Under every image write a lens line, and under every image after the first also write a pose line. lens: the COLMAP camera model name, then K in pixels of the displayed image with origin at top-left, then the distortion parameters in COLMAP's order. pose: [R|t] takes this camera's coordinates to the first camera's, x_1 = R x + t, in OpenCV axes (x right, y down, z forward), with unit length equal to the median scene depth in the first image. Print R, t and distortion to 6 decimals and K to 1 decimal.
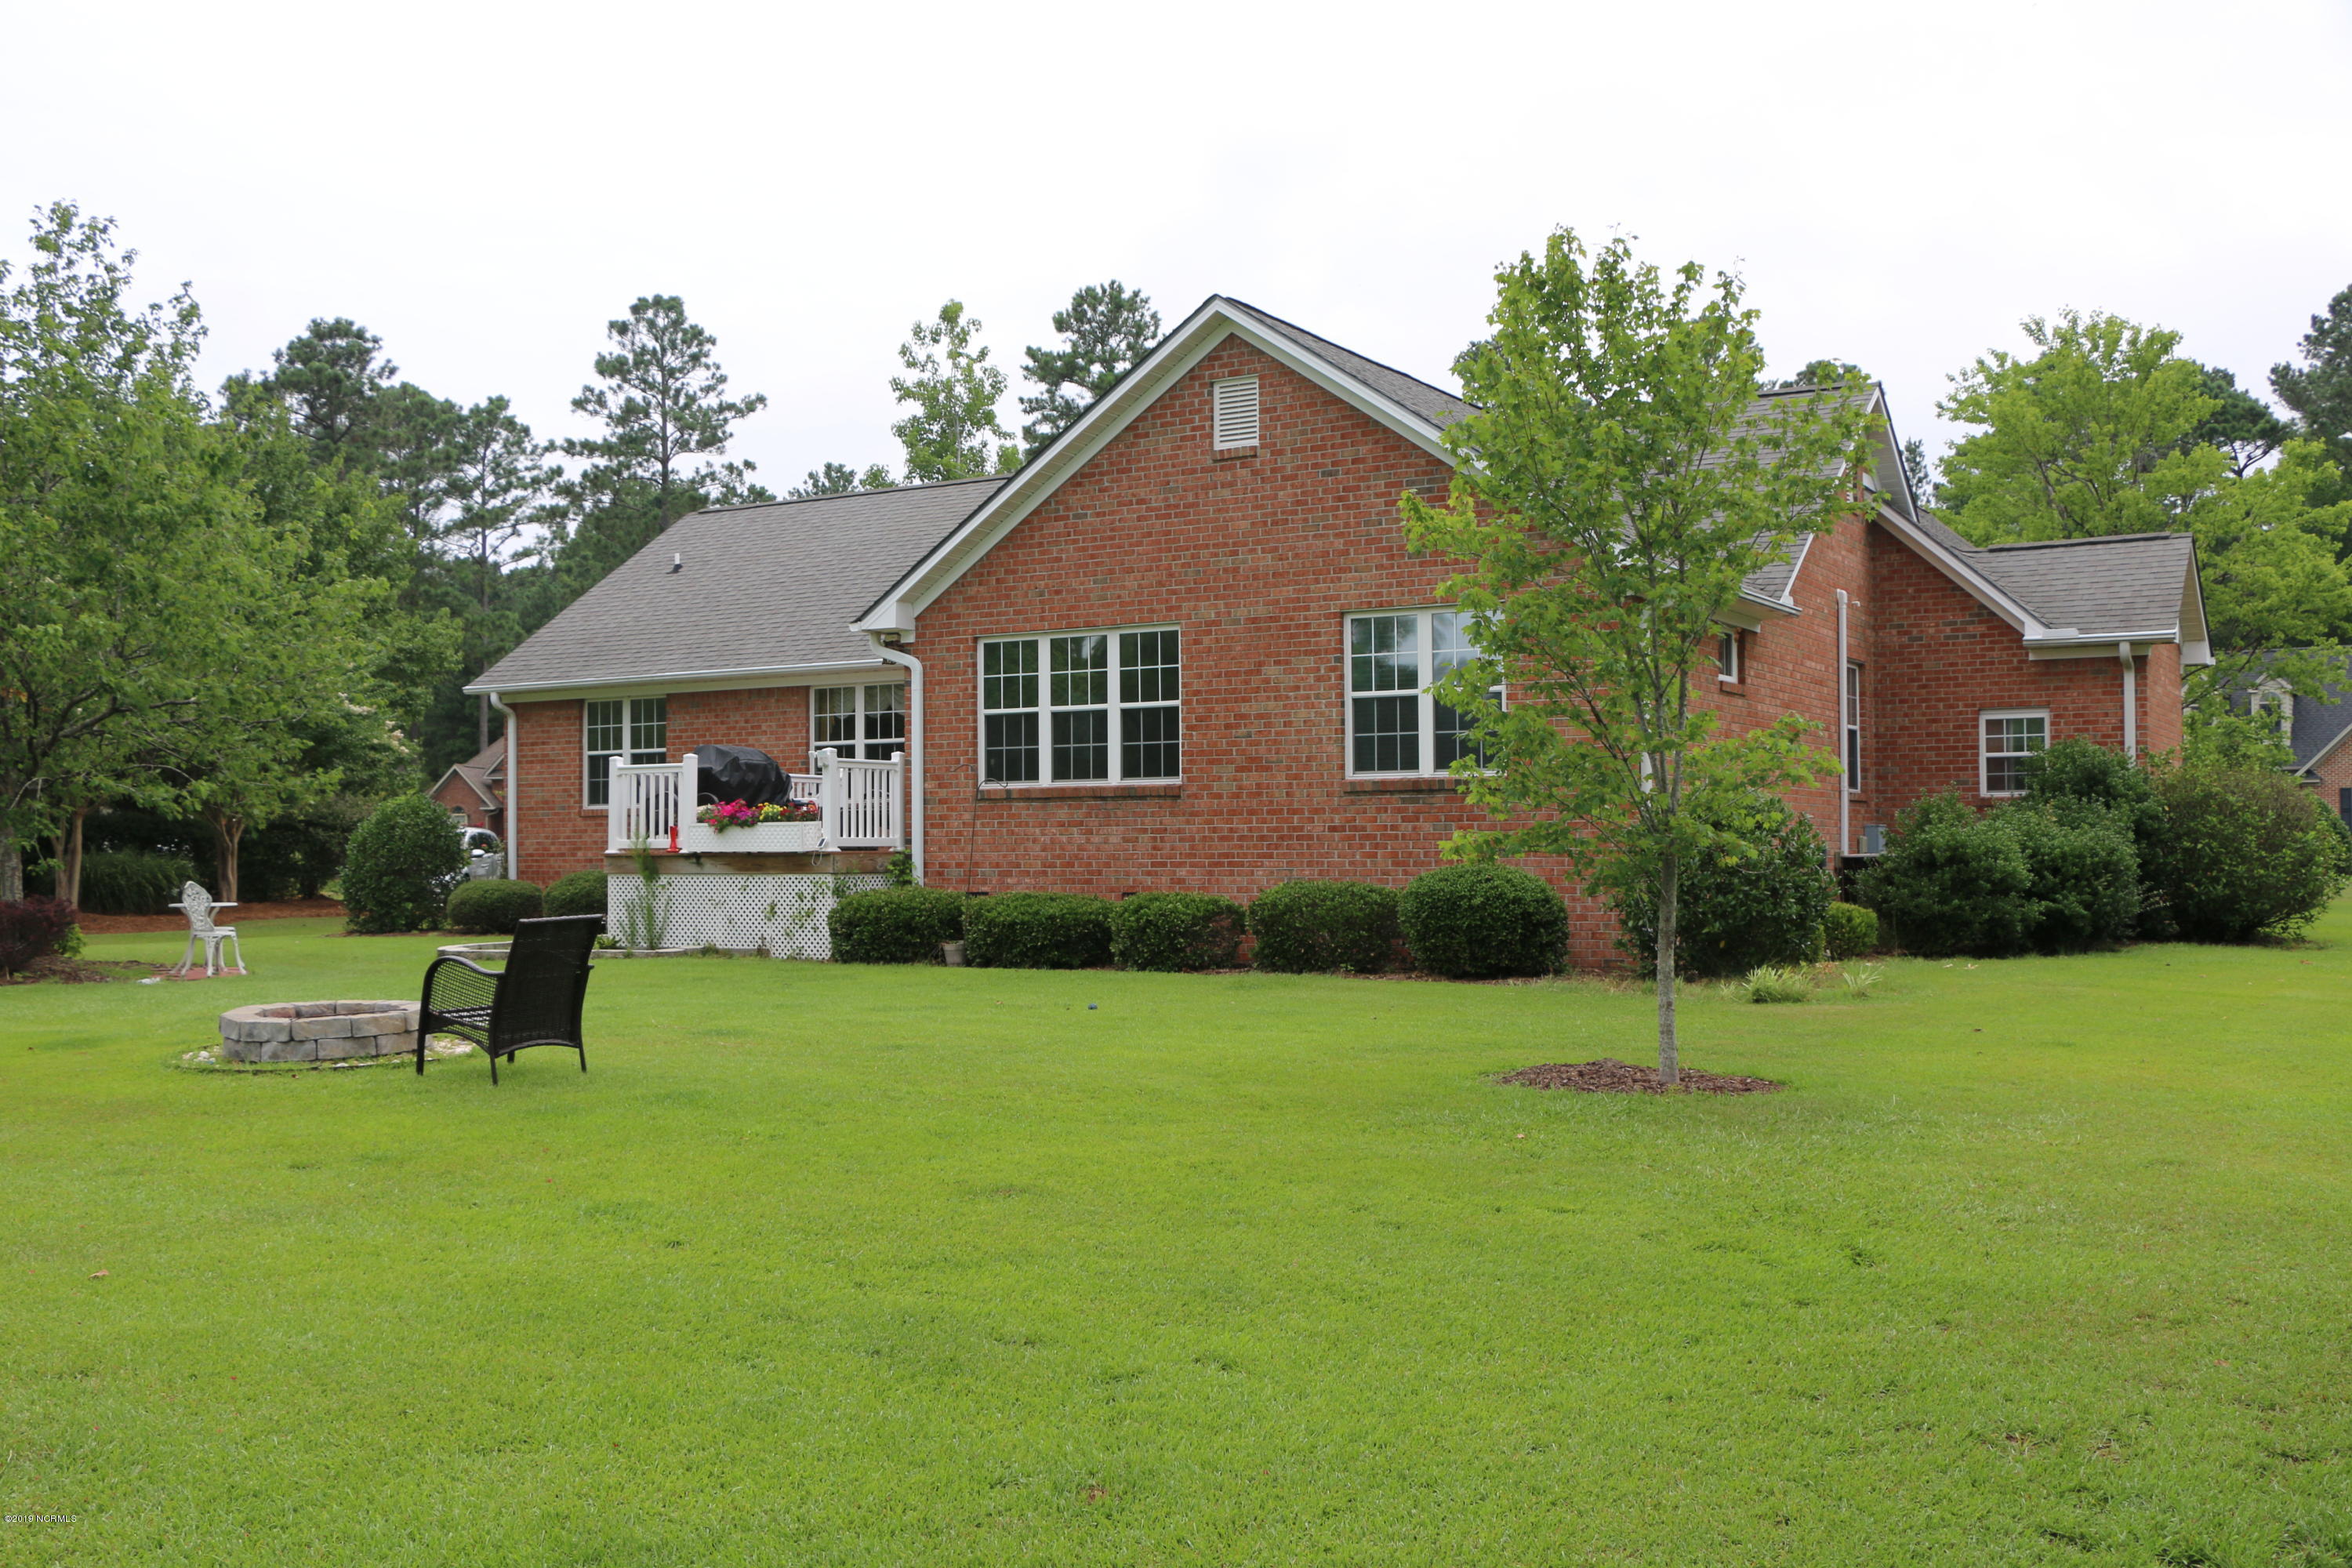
lens RADIAL K [[2241.8, 0, 1176.0], [0, 2241.8, 784.0], [0, 0, 1]] dist [-0.139939, 0.276876]
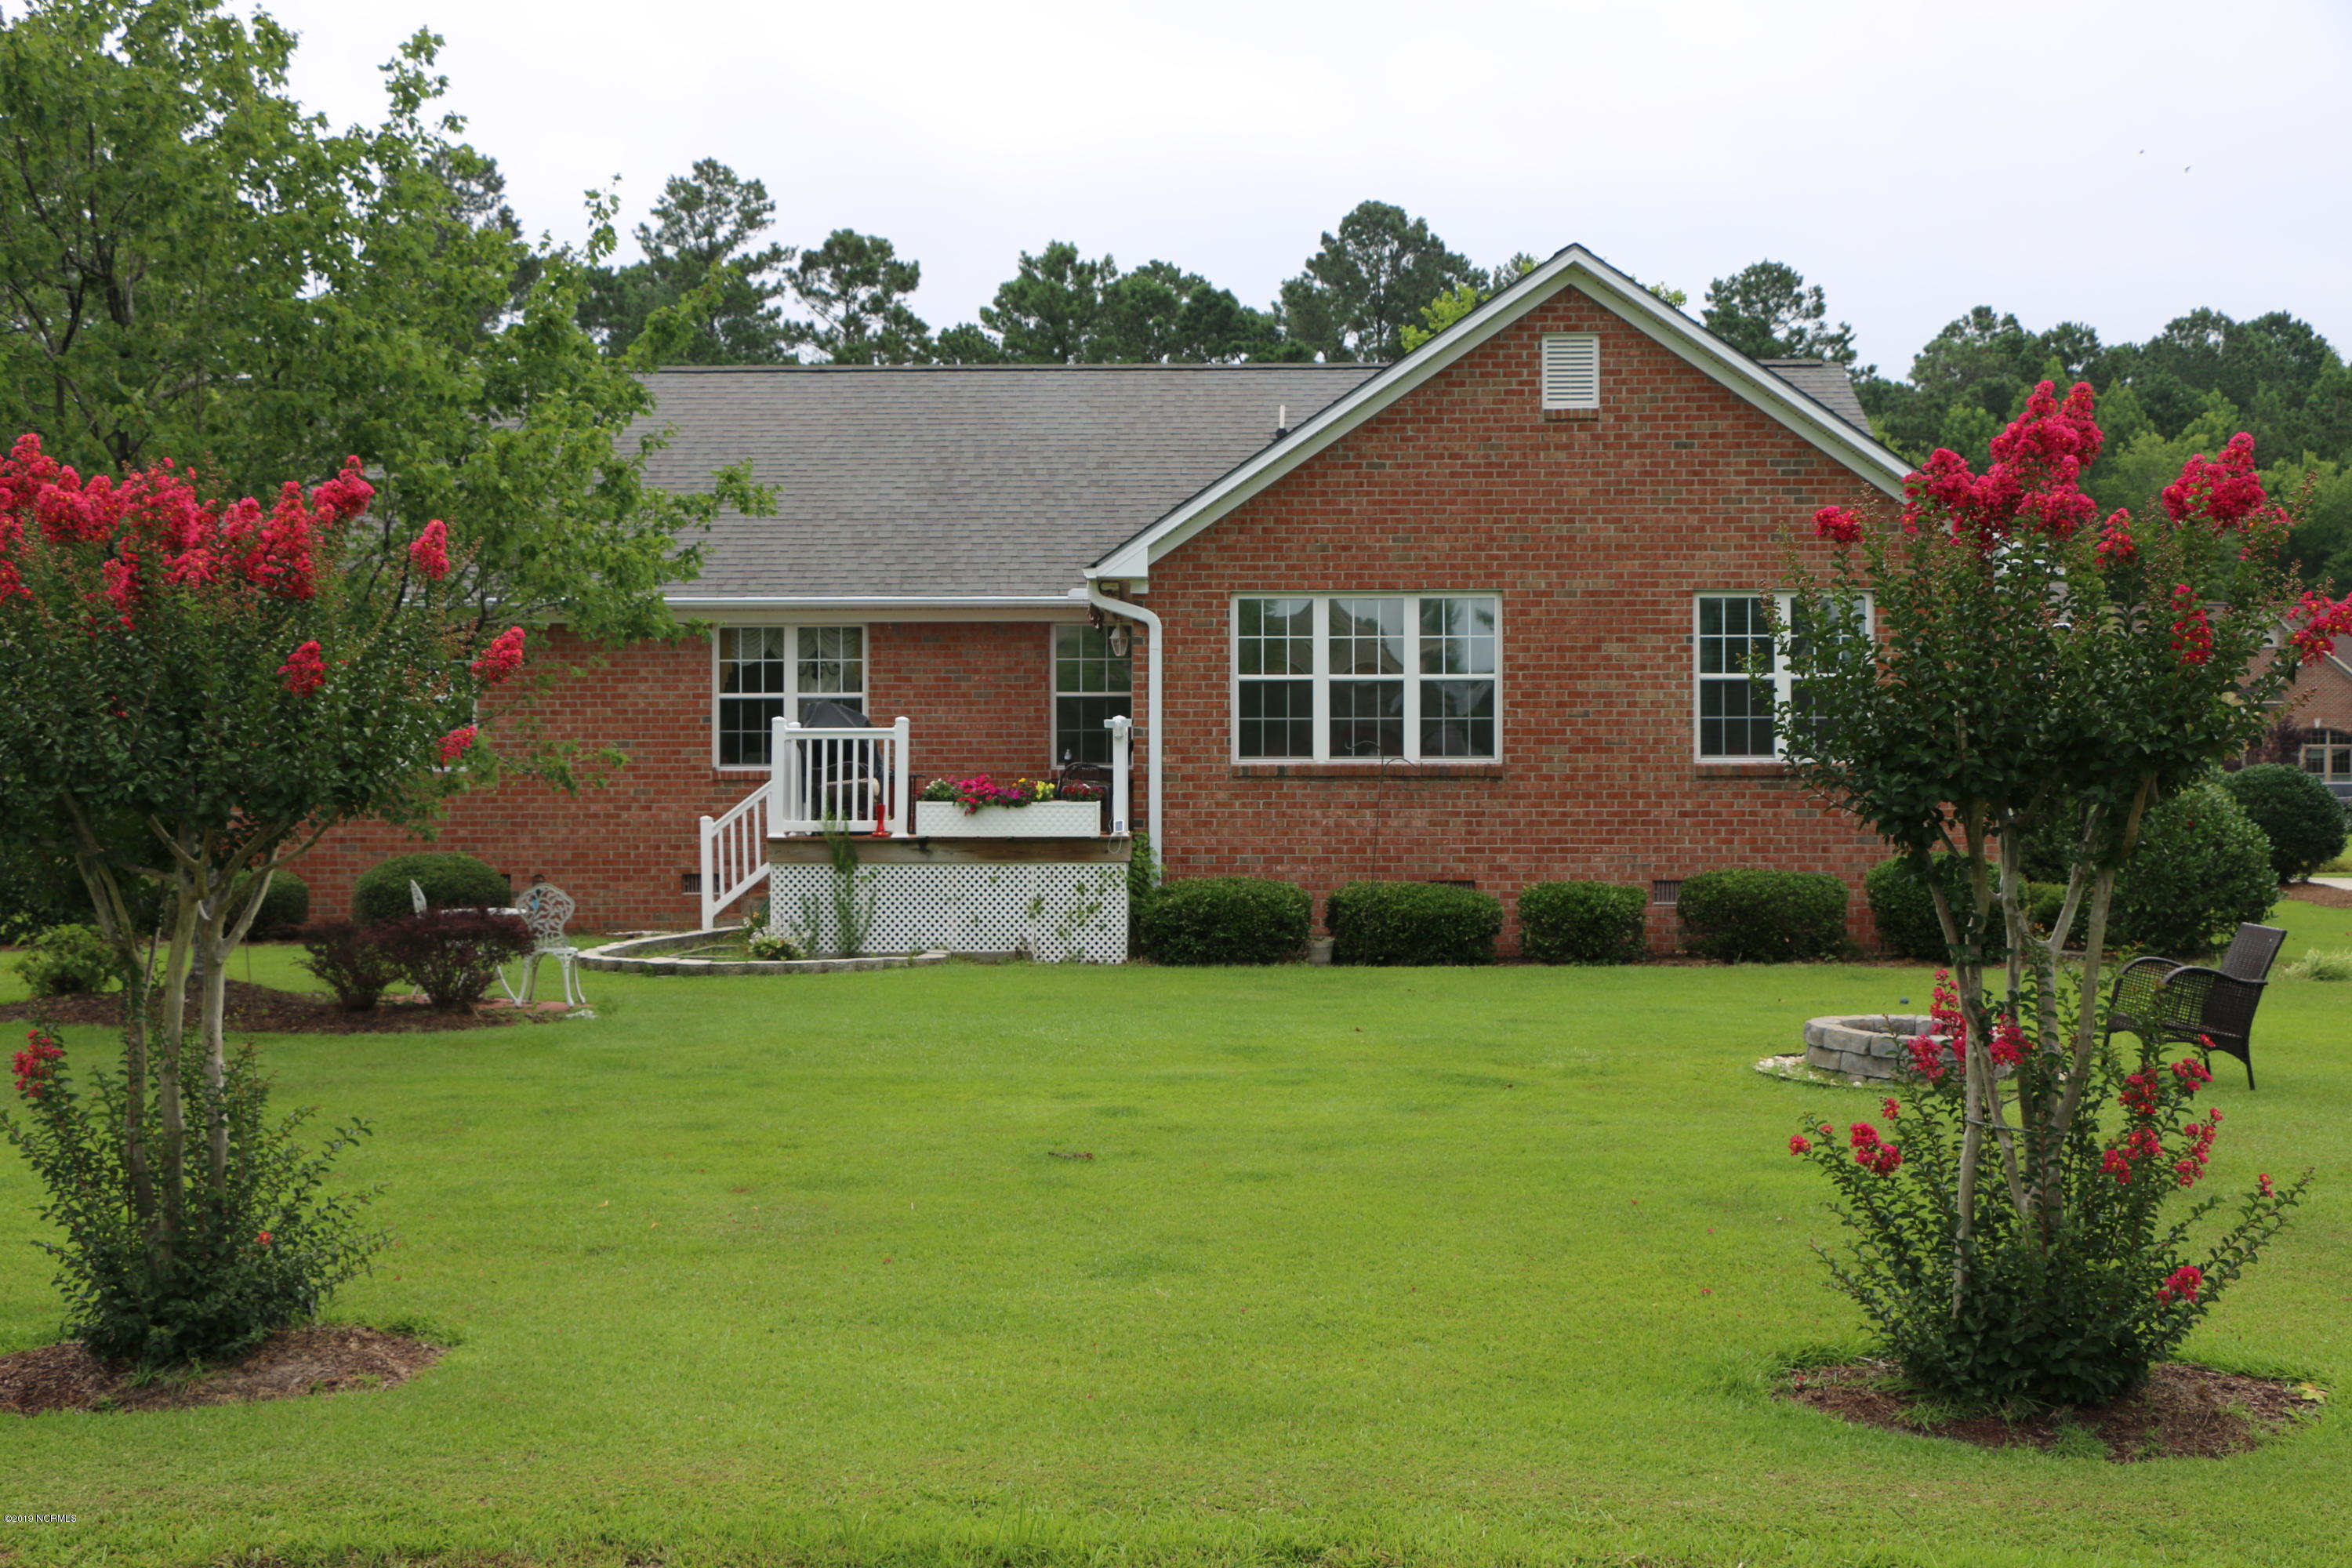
lens RADIAL K [[2828.6, 0, 1176.0], [0, 2828.6, 784.0], [0, 0, 1]] dist [0.002784, 0.040281]
pose [[0.862707, 0.008692, 0.505629, -0.696412], [-0.019417, 0.999684, 0.015944, -0.007749], [-0.505330, -0.023573, 0.862604, 0.050964]]
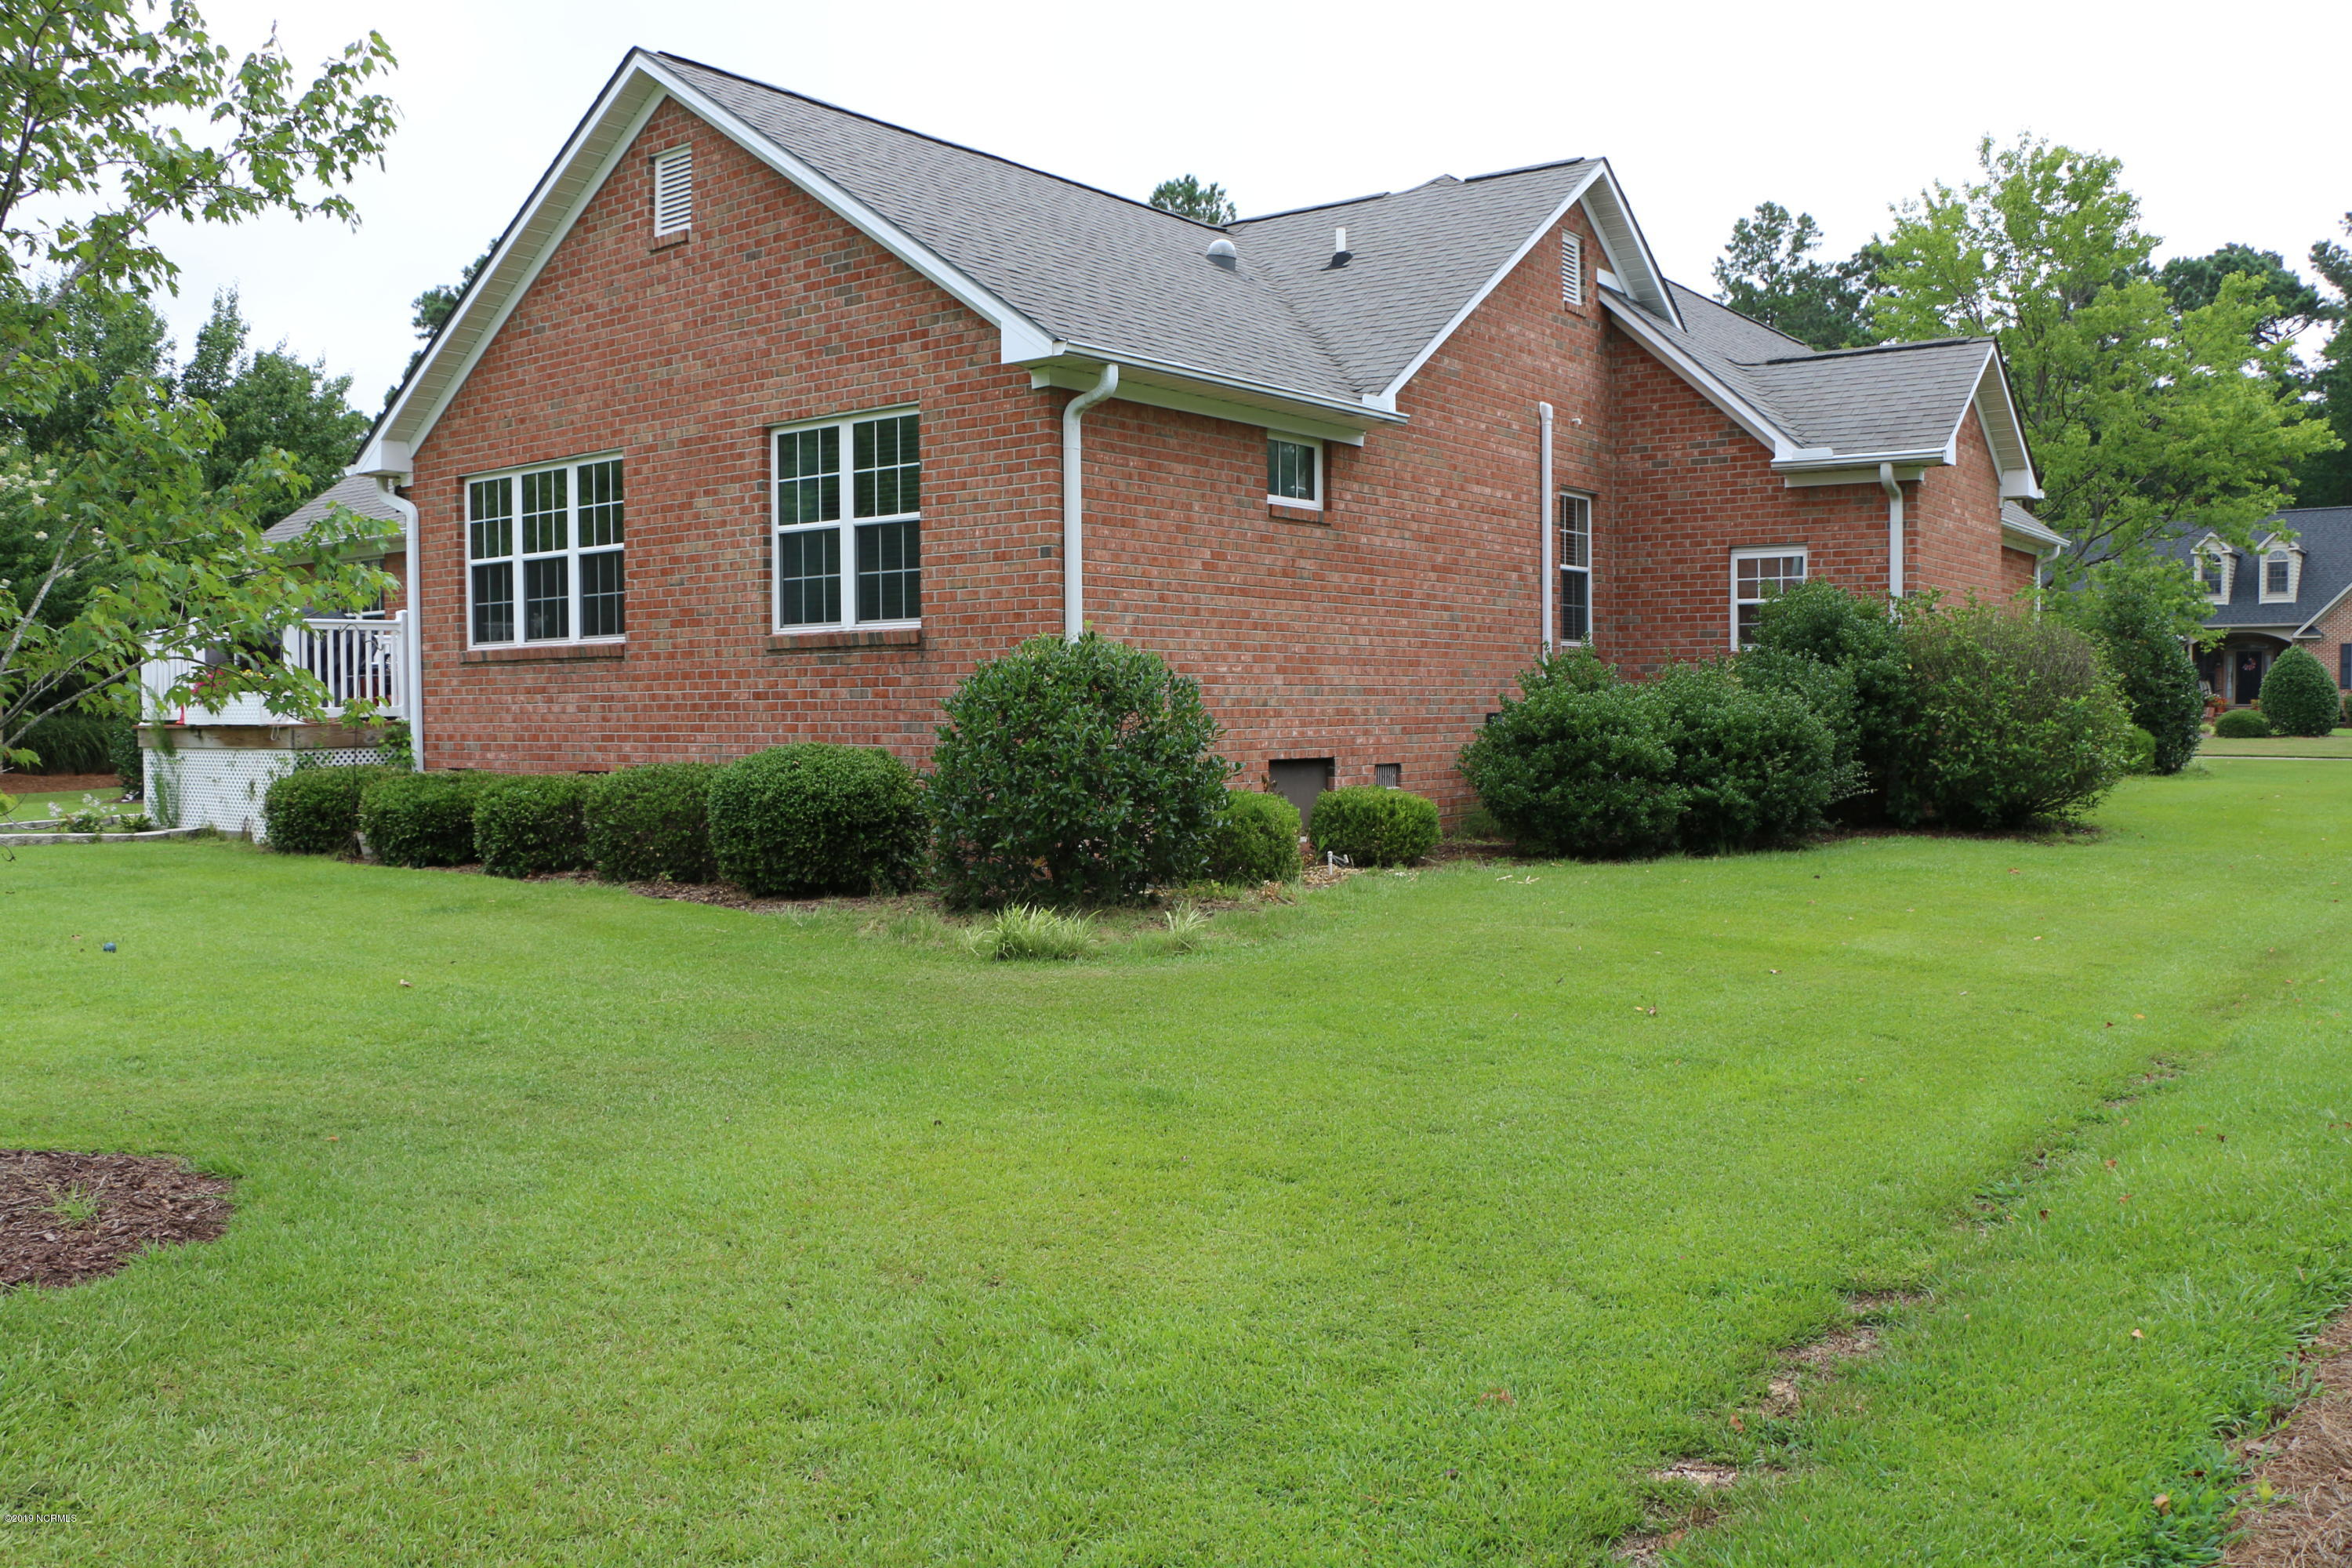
lens RADIAL K [[1900.3, 0, 1176.0], [0, 1900.3, 784.0], [0, 0, 1]] dist [-0.188807, 0.164111]
pose [[0.993475, 0.002246, -0.114030, 0.280909], [0.006393, 0.997138, 0.075334, 0.001350], [0.113873, -0.075571, 0.990617, 0.320326]]
